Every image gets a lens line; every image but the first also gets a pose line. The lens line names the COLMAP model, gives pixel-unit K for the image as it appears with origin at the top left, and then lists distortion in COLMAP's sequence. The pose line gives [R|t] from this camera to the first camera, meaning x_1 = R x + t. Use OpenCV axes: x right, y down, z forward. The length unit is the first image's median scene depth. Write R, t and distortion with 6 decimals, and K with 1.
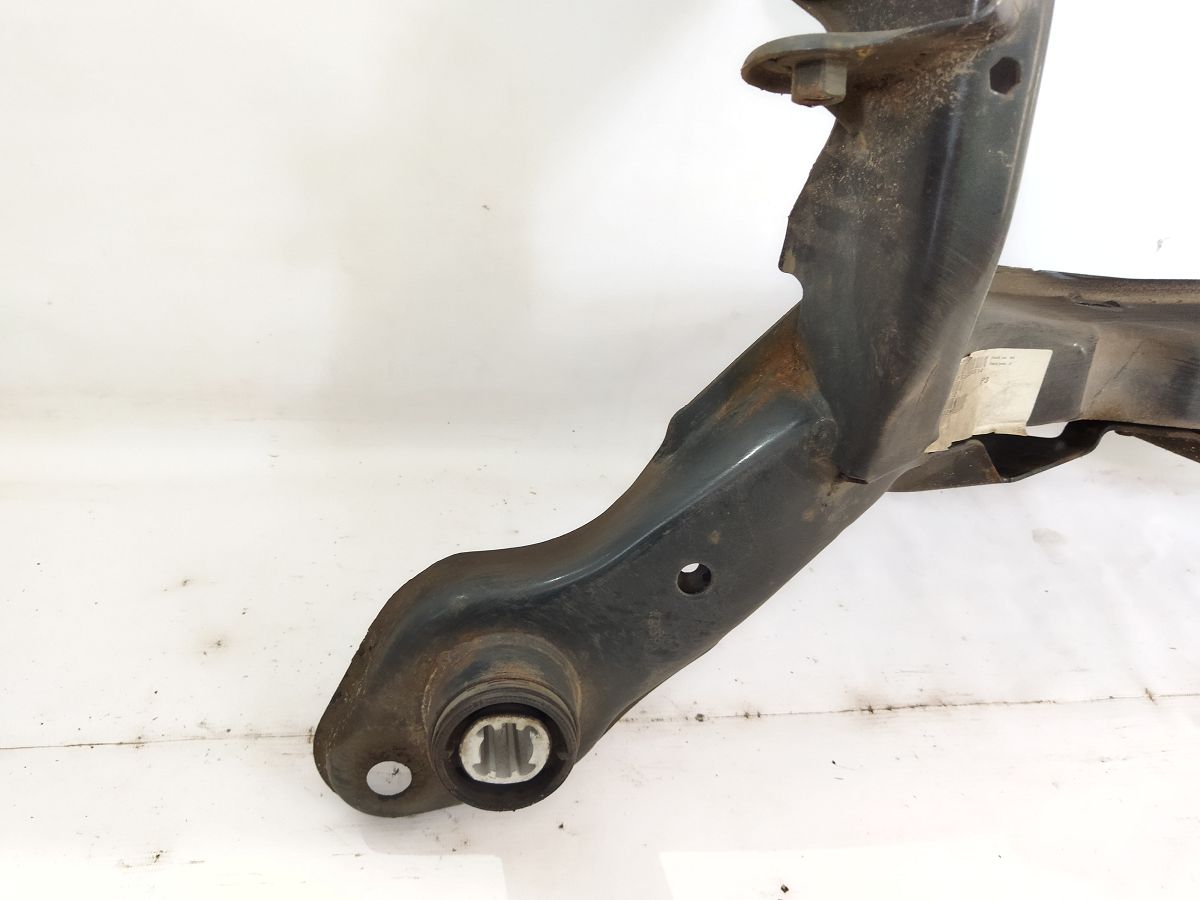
lens RADIAL K [[838.2, 0, 600.0], [0, 838.2, 450.0], [0, 0, 1]] dist [0.060426, -0.117058]
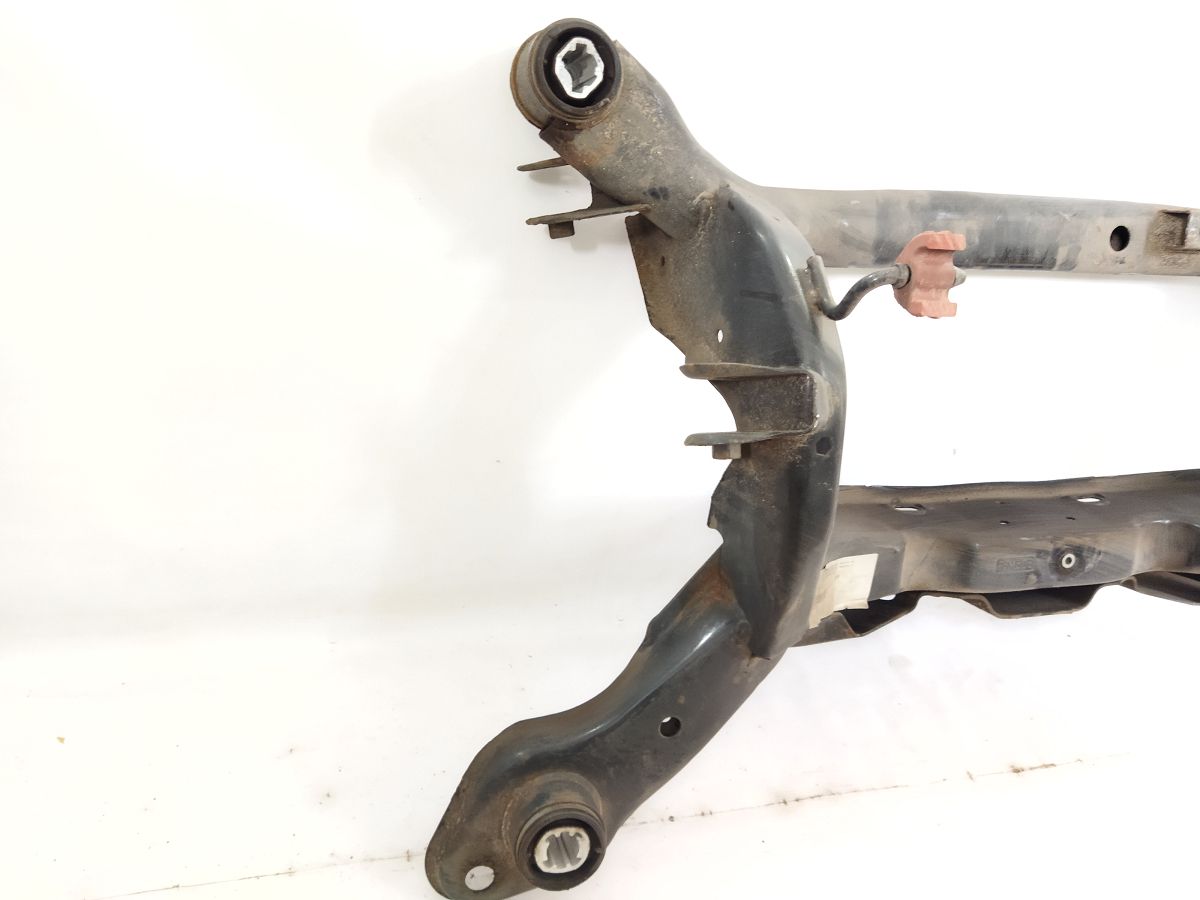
lens RADIAL K [[838.2, 0, 600.0], [0, 838.2, 450.0], [0, 0, 1]] dist [0.060426, -0.117058]
pose [[0.992515, -0.042110, 0.114632, -0.180609], [0.055210, 0.991989, -0.113619, -0.192933], [-0.108929, 0.119097, 0.986889, -0.623652]]
